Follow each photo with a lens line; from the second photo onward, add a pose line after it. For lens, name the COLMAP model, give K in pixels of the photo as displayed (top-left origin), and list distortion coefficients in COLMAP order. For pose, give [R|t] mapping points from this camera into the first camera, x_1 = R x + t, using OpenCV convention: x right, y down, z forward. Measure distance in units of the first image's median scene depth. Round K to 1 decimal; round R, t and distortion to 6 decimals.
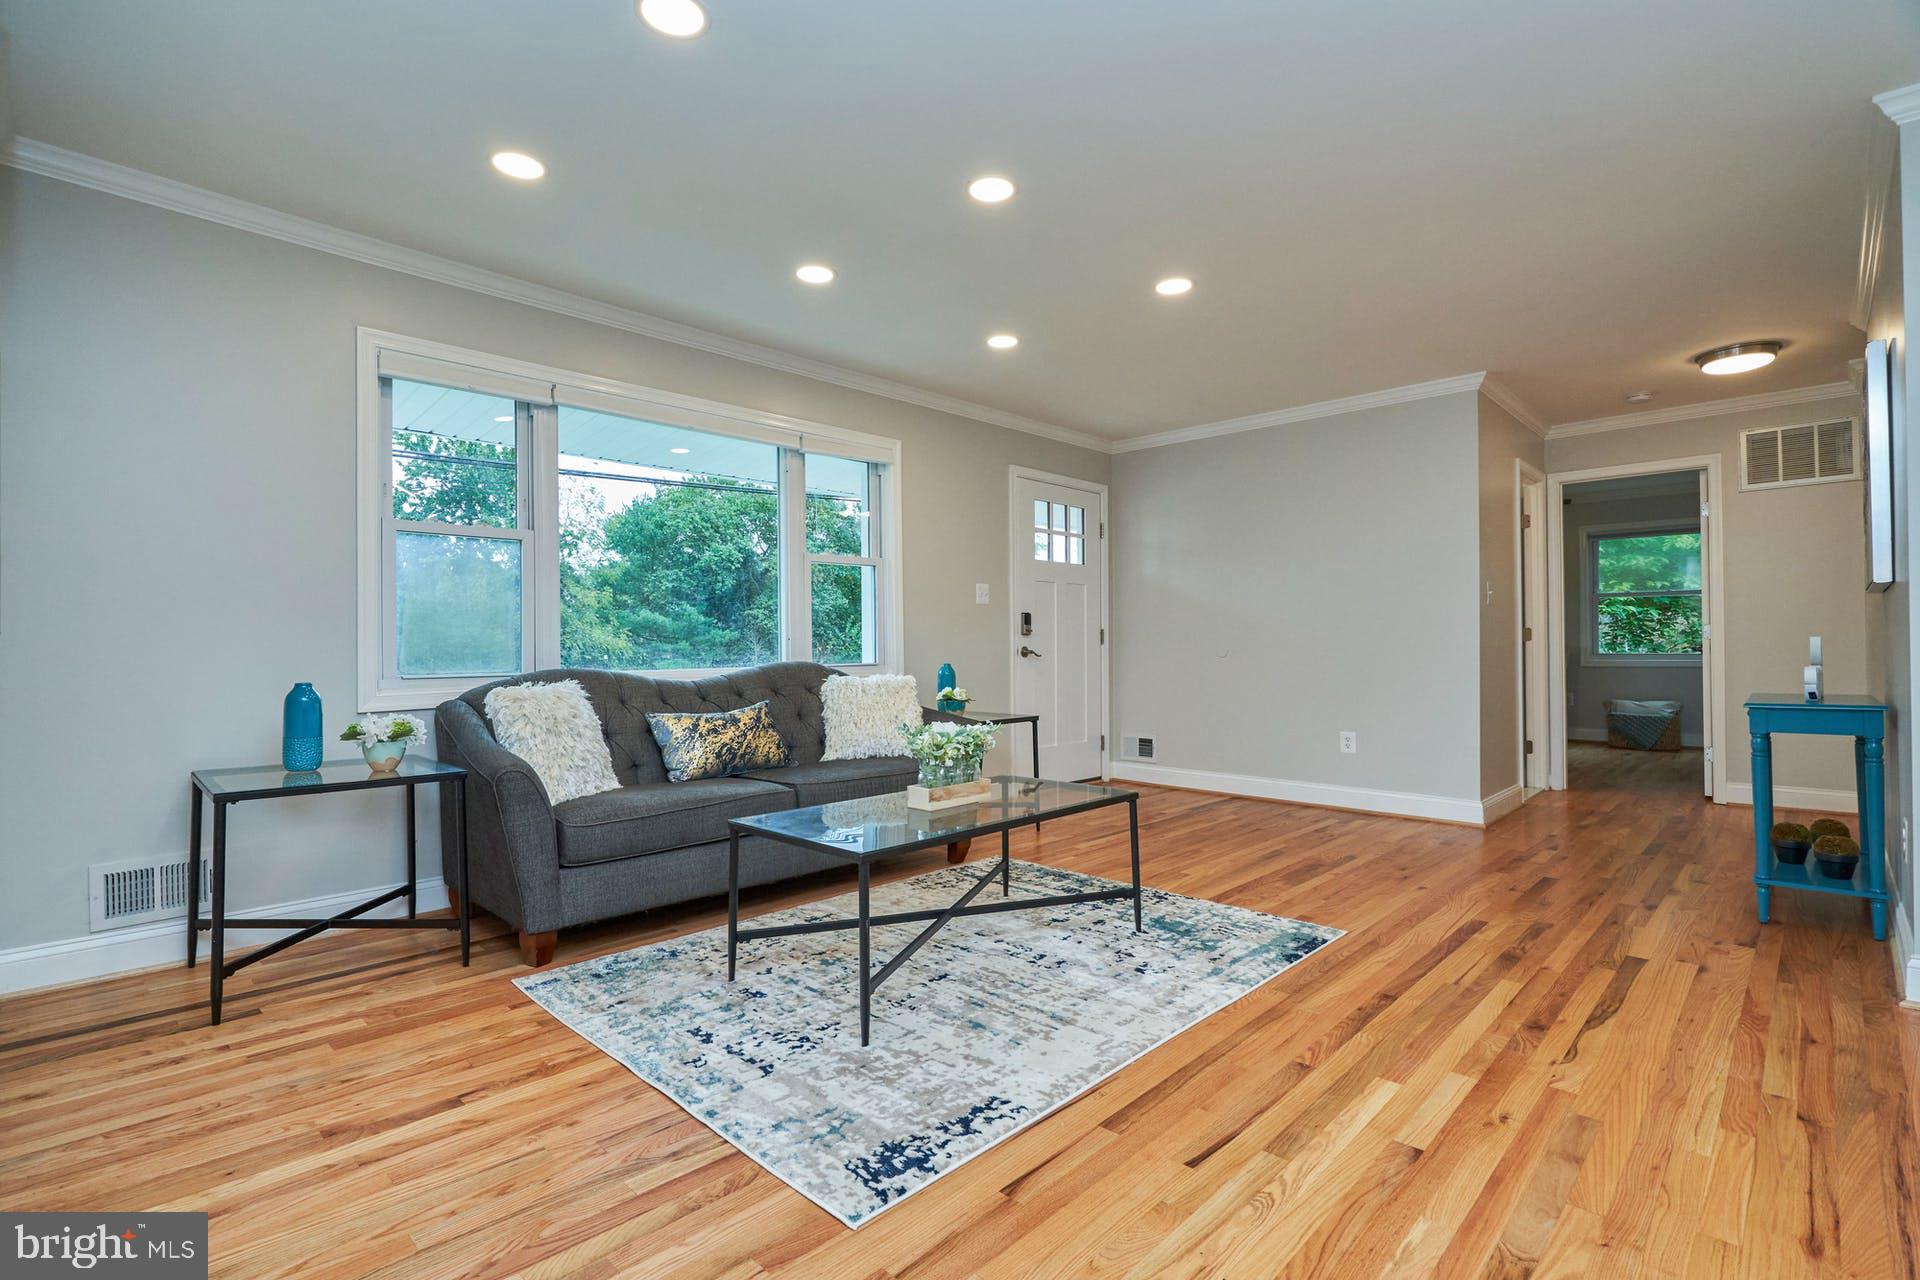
lens RADIAL K [[897.2, 0, 961.1], [0, 897.2, 652.3], [0, 0, 1]] dist [-0.001289, 0.001945]
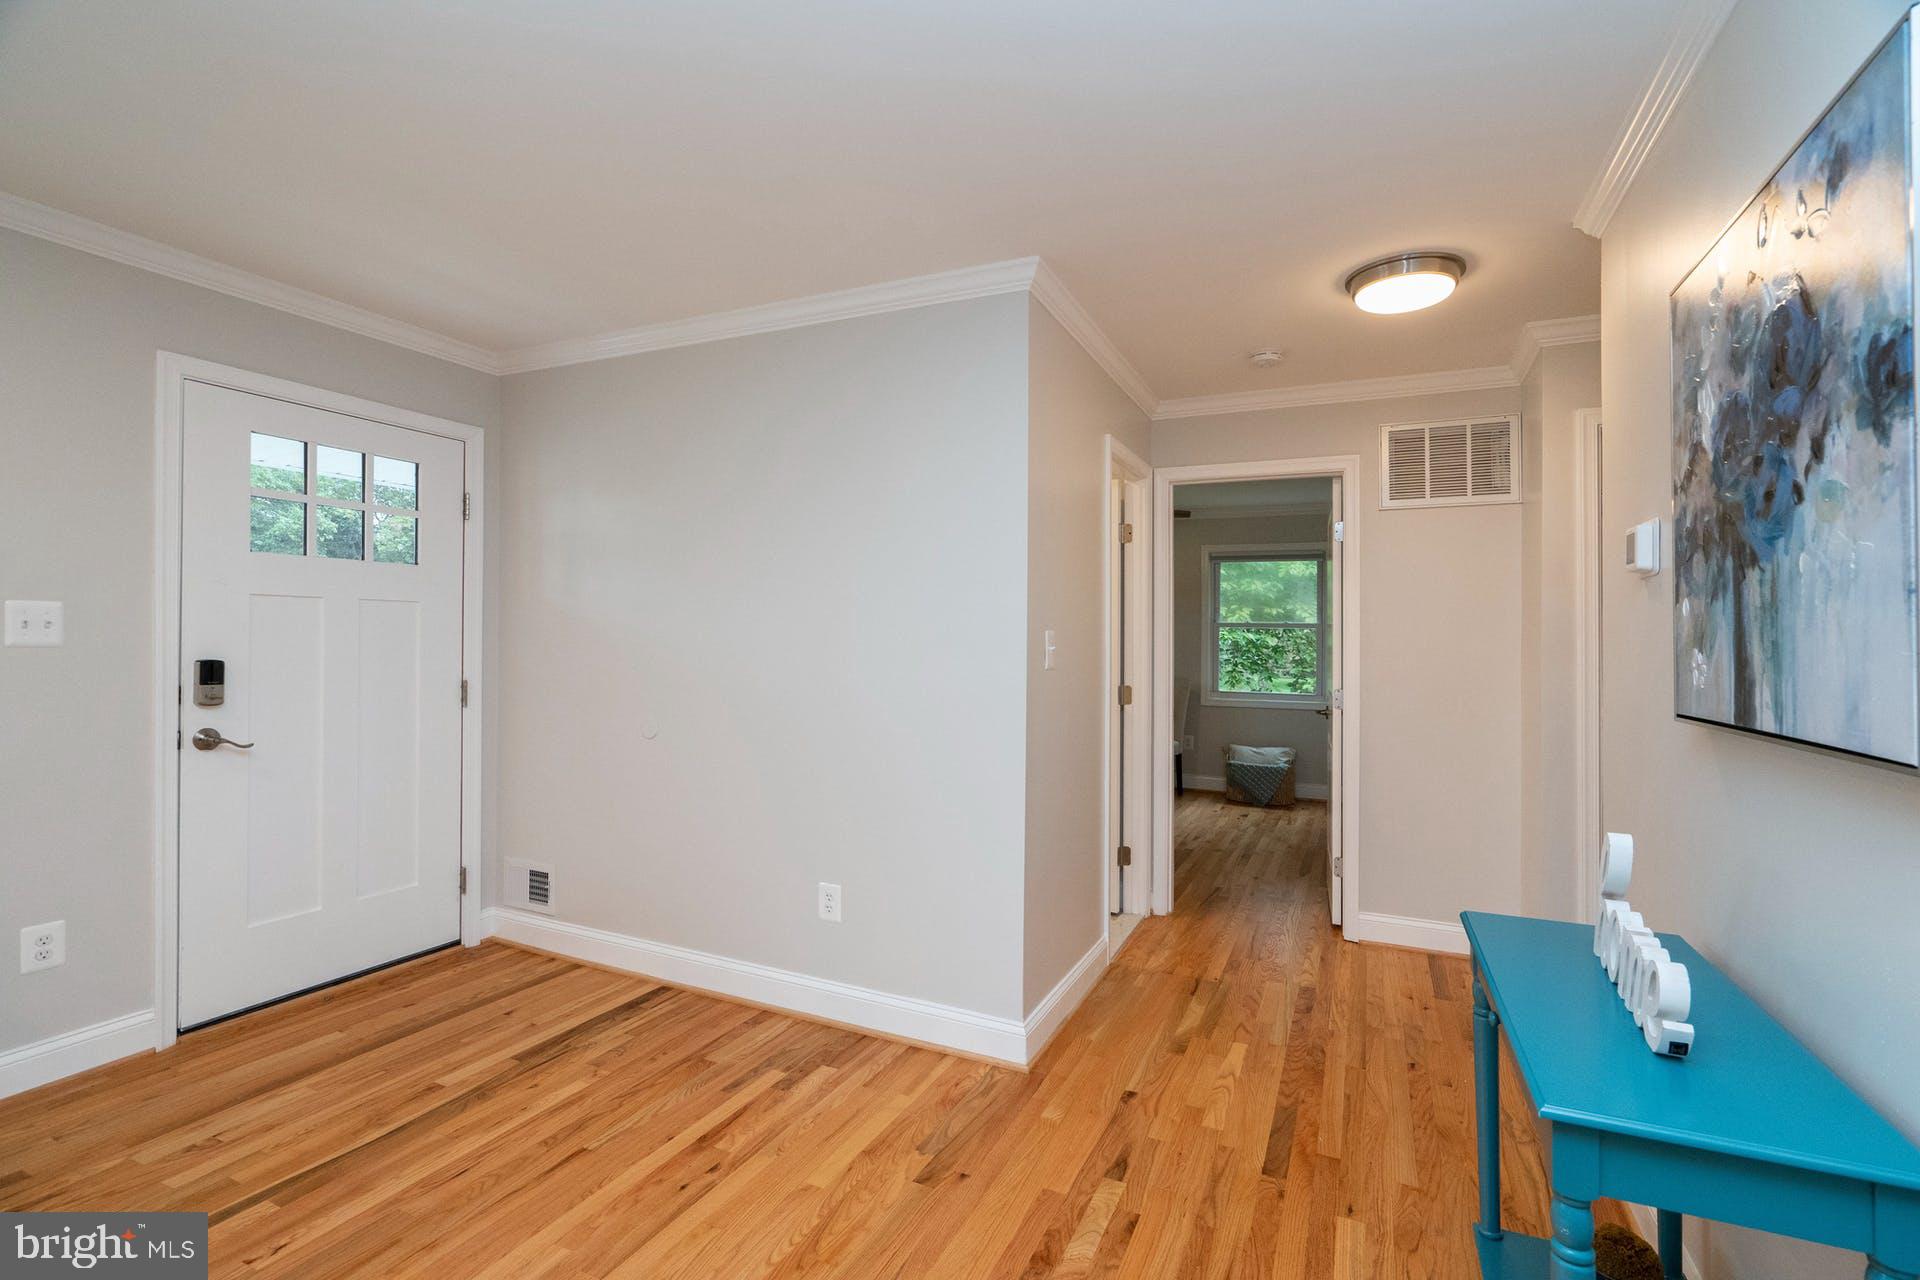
lens RADIAL K [[897.2, 0, 960.3], [0, 897.2, 635.2], [0, 0, 1]] dist [-0.001289, 0.001945]
pose [[0.945700, 0.022253, 0.324278, 0.294888], [-0.018546, 0.999723, -0.014520, -0.056904], [-0.324511, 0.007717, 0.945850, 0.398193]]
